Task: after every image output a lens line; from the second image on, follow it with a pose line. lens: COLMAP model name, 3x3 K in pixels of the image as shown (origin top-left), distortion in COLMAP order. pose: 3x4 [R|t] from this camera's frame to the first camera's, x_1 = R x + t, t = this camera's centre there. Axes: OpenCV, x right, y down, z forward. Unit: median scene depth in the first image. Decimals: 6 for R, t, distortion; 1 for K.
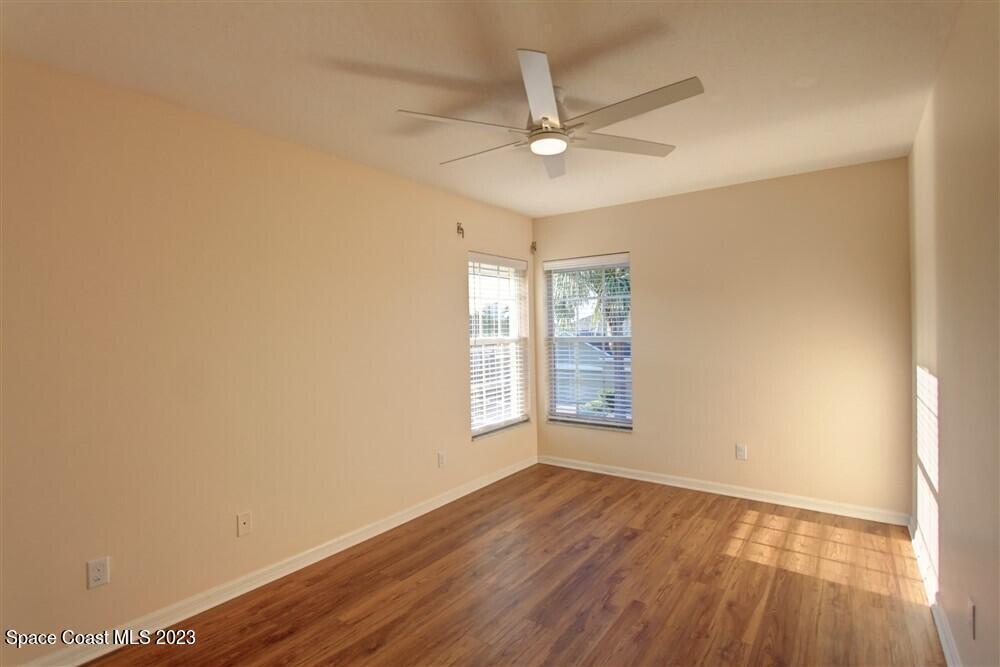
lens RADIAL K [[481.9, 0, 506.7], [0, 481.9, 337.0], [0, 0, 1]] dist [-0.018959, 0.000116]
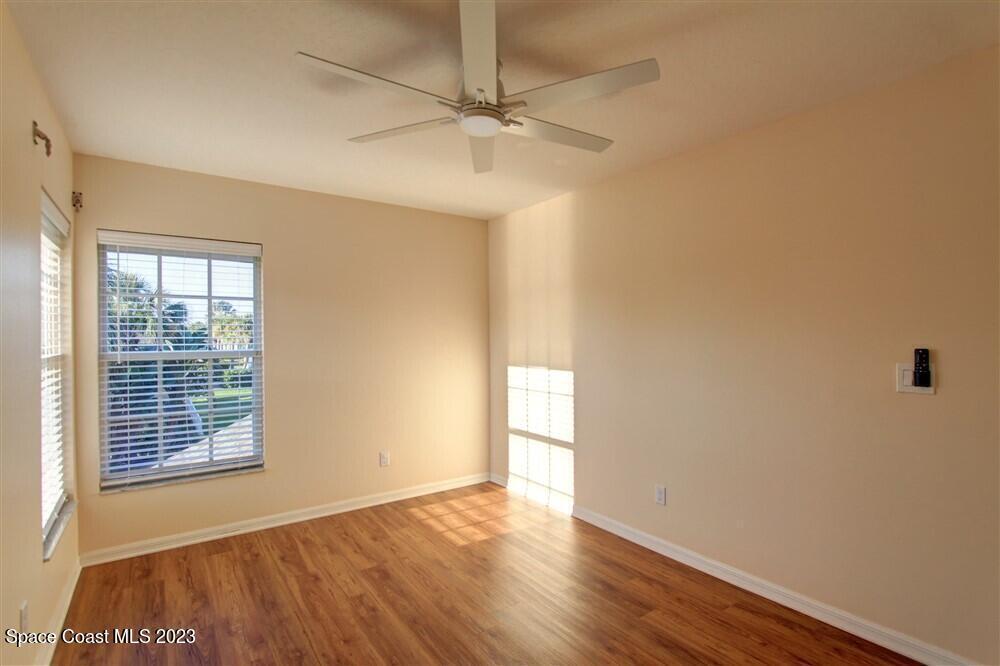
lens RADIAL K [[481.9, 0, 507.8], [0, 481.9, 330.9], [0, 0, 1]] dist [-0.018959, 0.000116]
pose [[0.288814, 0.028650, 0.956957, -0.490087], [0.011876, 0.999368, -0.033504, -0.001900], [-0.957312, 0.021041, 0.288291, 0.475767]]
